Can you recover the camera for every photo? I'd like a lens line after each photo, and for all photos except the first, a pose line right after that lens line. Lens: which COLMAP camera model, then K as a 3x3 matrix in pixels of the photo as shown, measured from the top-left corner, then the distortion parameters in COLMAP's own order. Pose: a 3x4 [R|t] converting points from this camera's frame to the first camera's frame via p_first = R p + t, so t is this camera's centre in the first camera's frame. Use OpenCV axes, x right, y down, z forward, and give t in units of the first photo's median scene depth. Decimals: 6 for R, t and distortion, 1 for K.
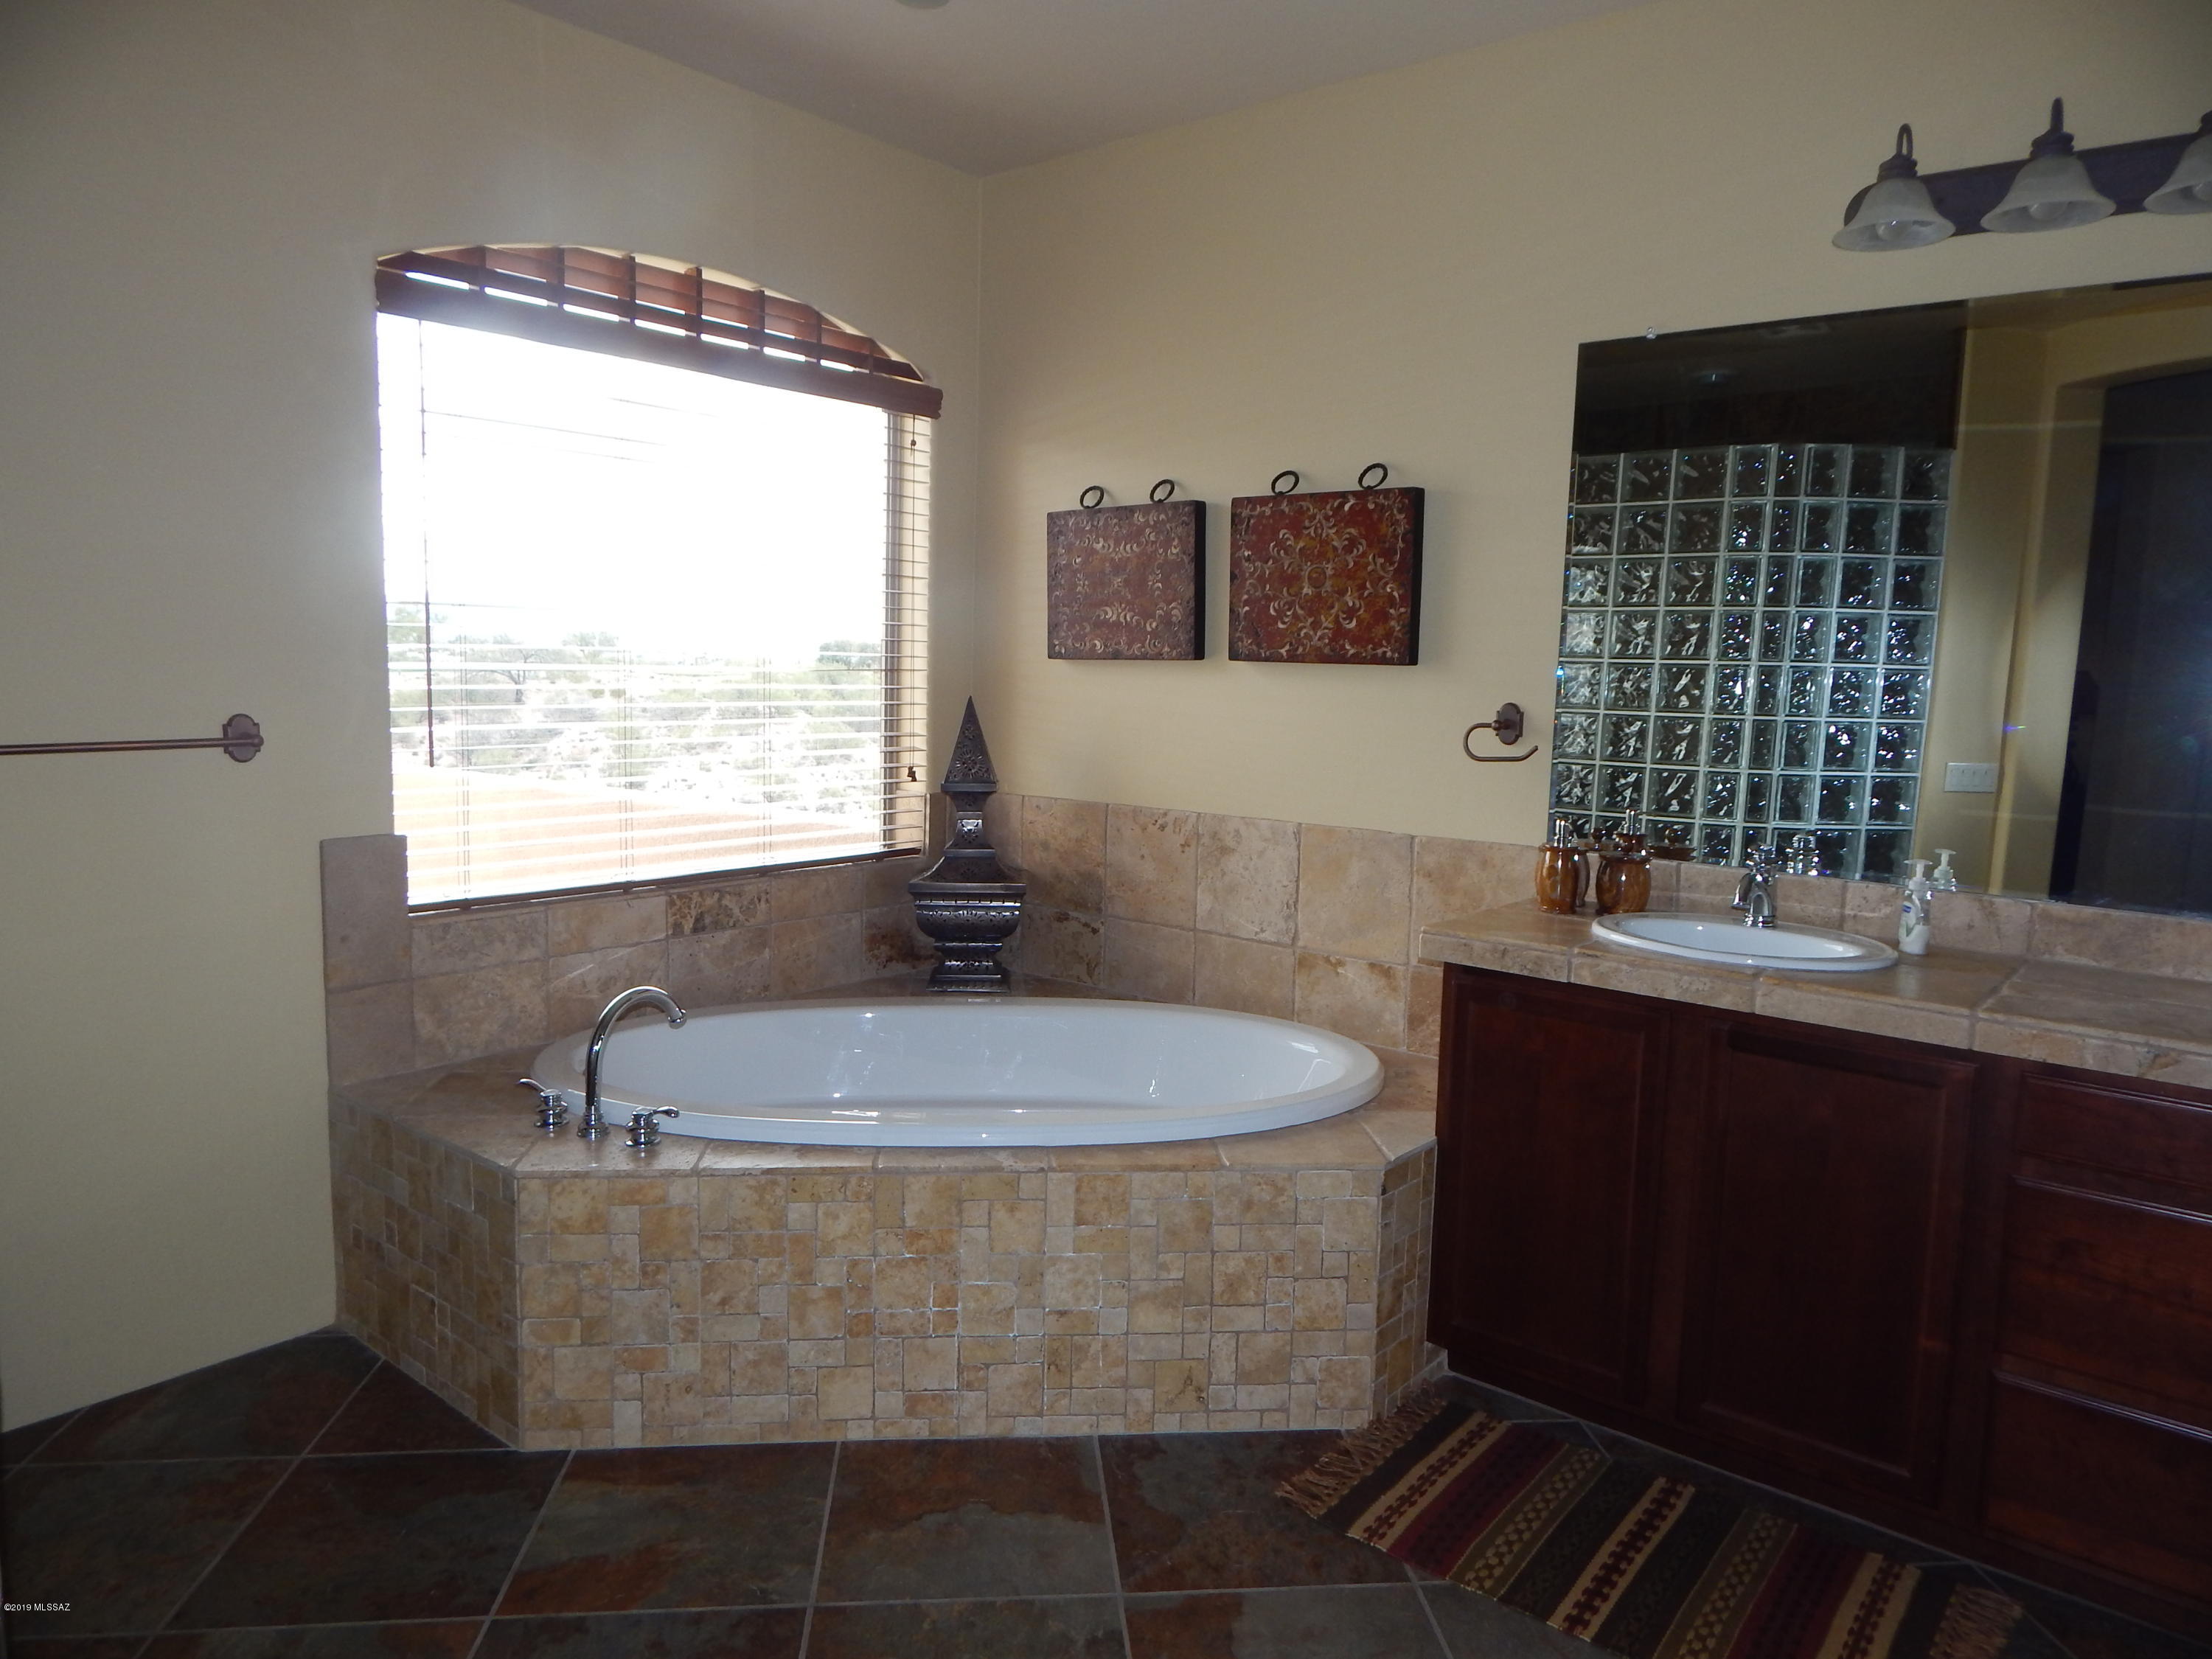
lens RADIAL K [[1469.9, 0, 1119.4], [0, 1469.9, 795.1], [0, 0, 1]] dist [0.004691, -0.007692]
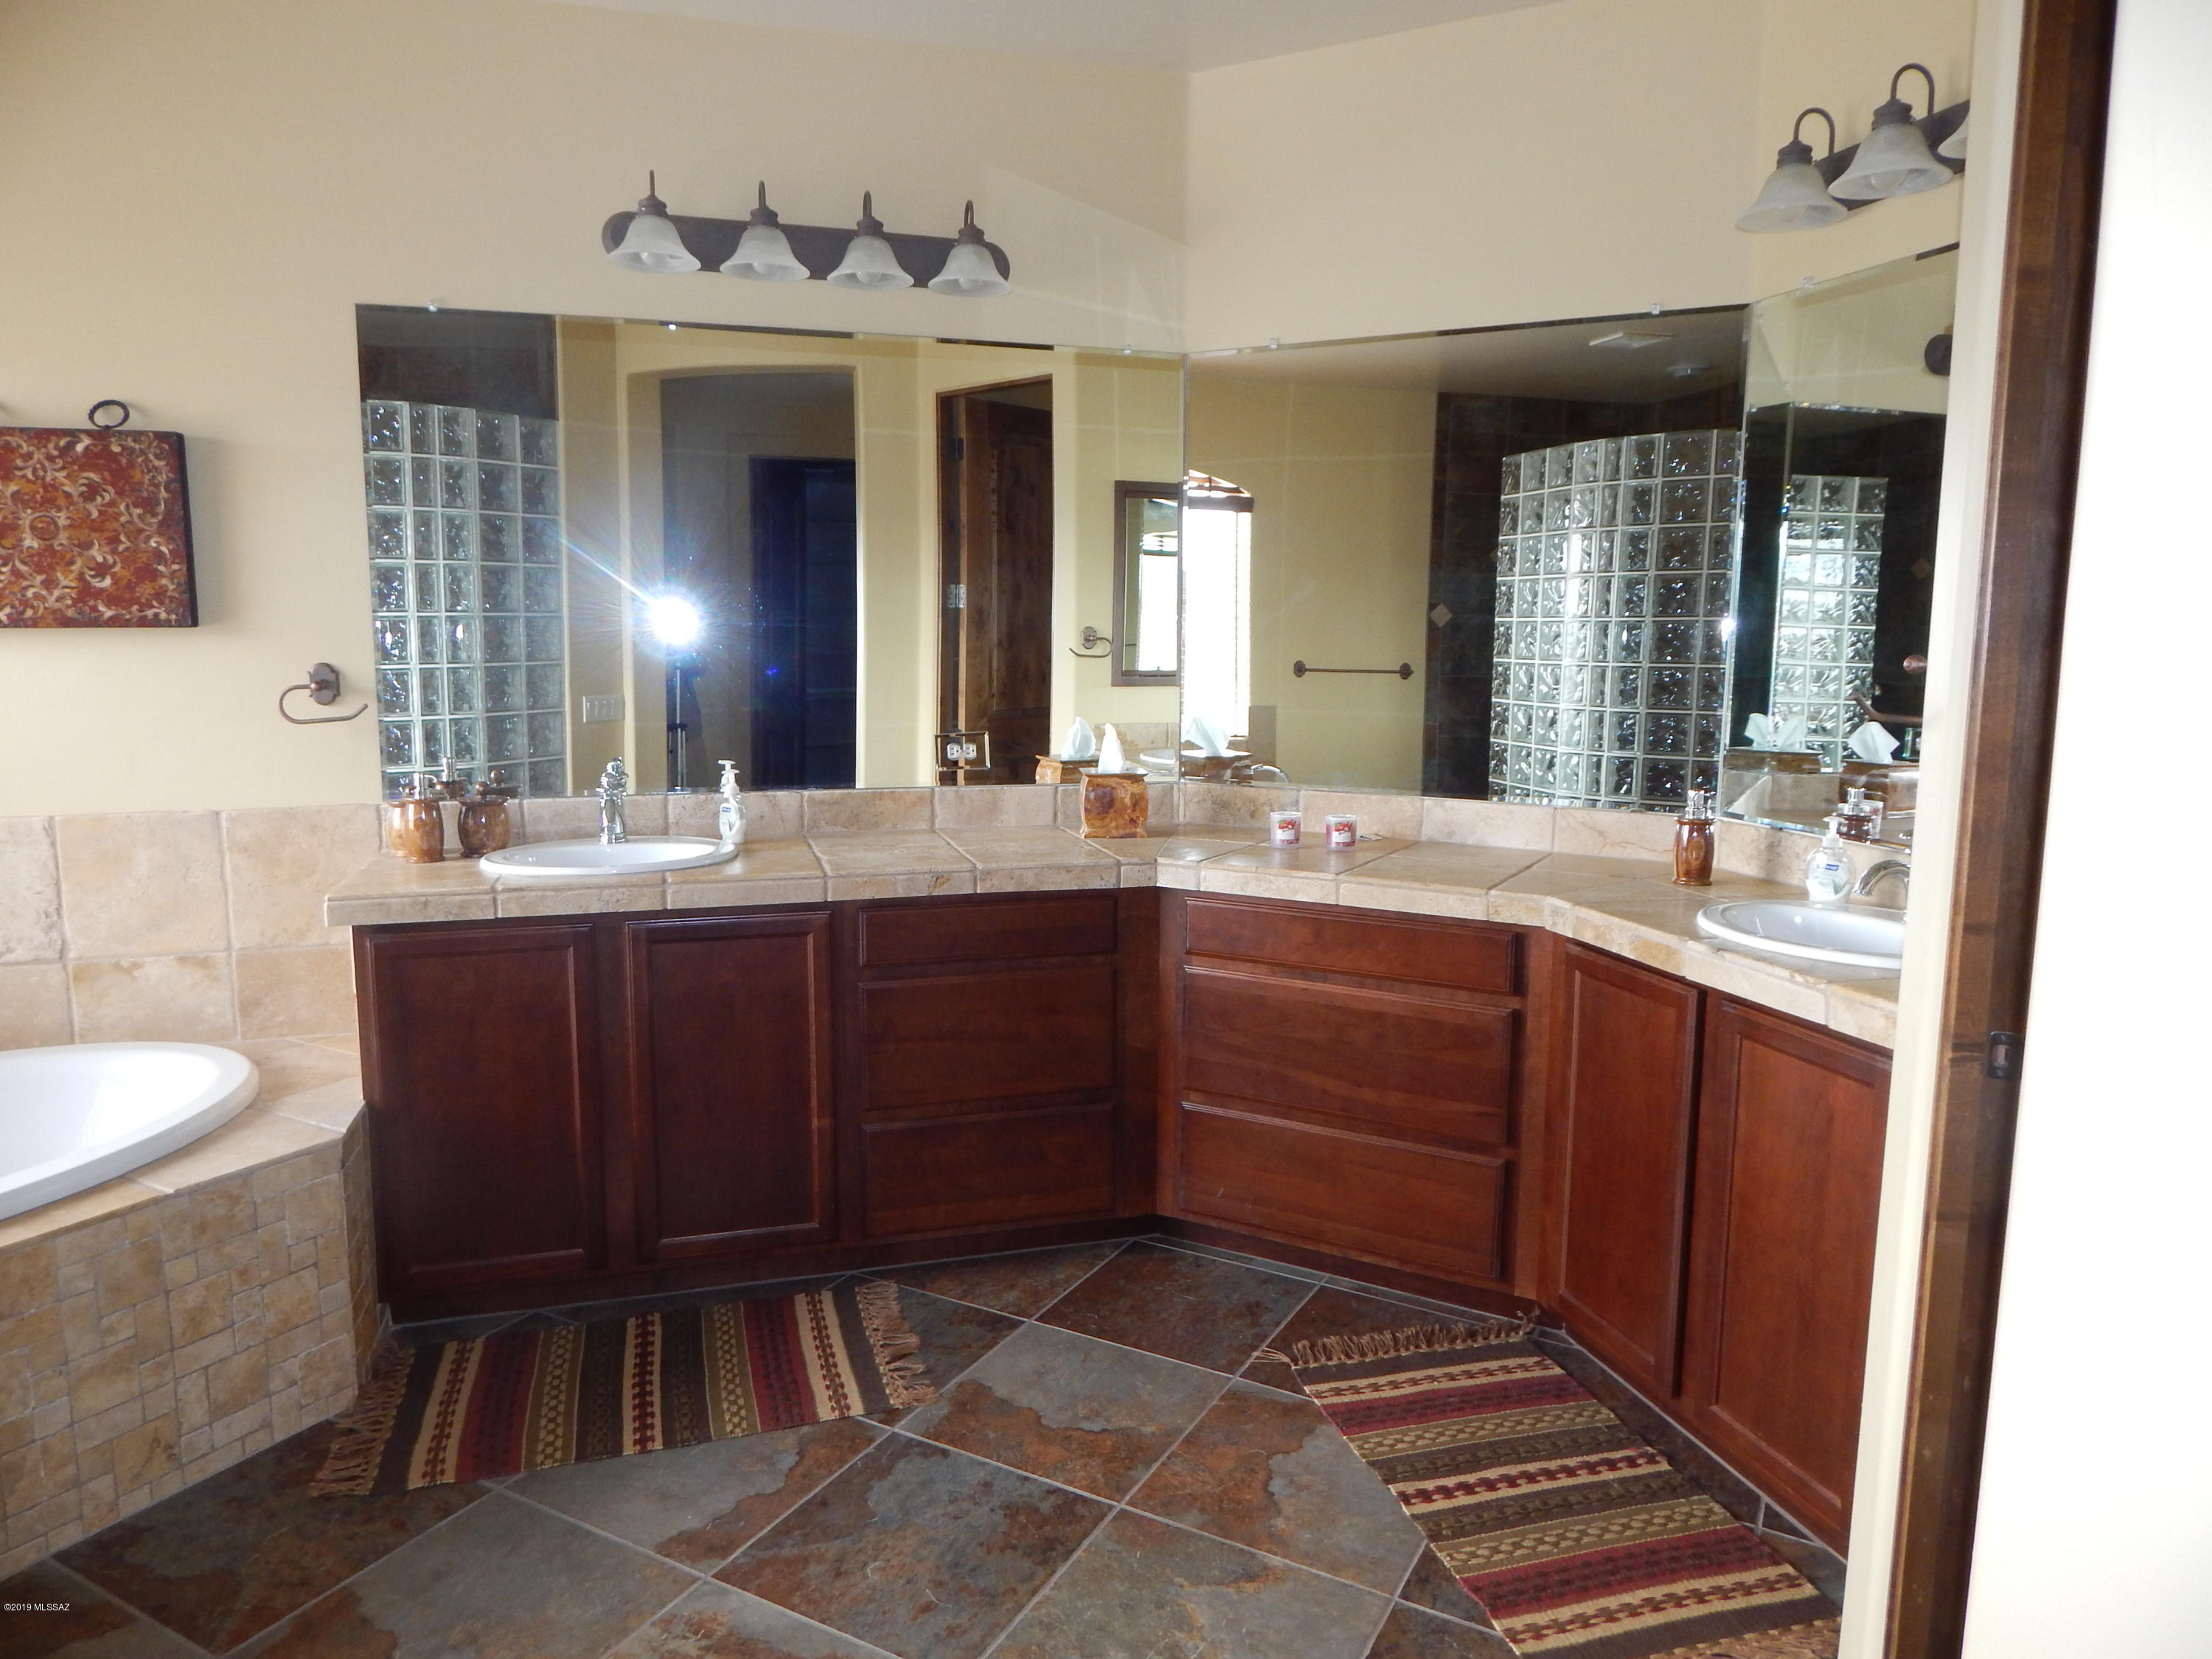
lens RADIAL K [[1469.9, 0, 1119.4], [0, 1469.9, 795.1], [0, 0, 1]] dist [0.004691, -0.007692]
pose [[0.557261, -0.124195, 0.820997, -0.299297], [0.091760, 0.991906, 0.087767, -0.014453], [-0.825252, 0.026425, 0.564146, 0.007810]]
